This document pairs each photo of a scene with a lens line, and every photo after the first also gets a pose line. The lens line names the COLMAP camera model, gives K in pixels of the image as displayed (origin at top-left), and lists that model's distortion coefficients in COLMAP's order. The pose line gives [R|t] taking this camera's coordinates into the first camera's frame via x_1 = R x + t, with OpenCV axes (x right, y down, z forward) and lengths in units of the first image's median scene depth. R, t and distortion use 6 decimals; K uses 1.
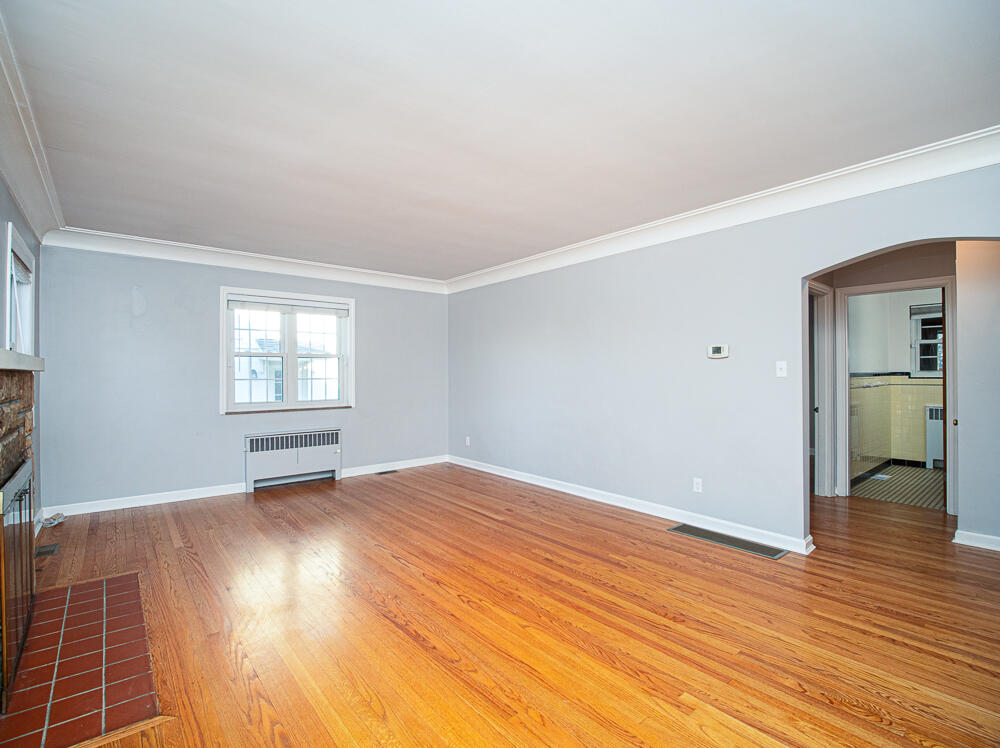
lens RADIAL K [[471.7, 0, 493.9], [0, 471.7, 373.1], [0, 0, 1]] dist [-0.014607, -0.001086]
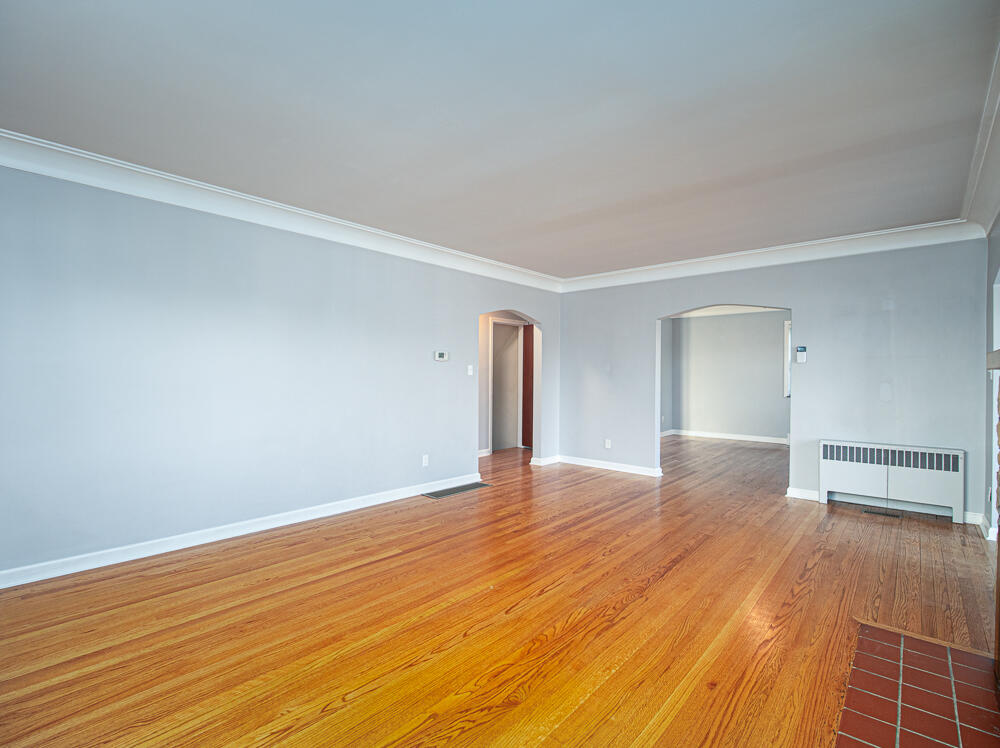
lens RADIAL K [[471.7, 0, 493.9], [0, 471.7, 373.1], [0, 0, 1]] dist [-0.014607, -0.001086]
pose [[-0.150105, 0.003381, 0.988664, -0.892830], [-0.008910, 0.999949, -0.004772, 0.007803], [-0.988630, -0.009525, -0.150067, 1.063703]]
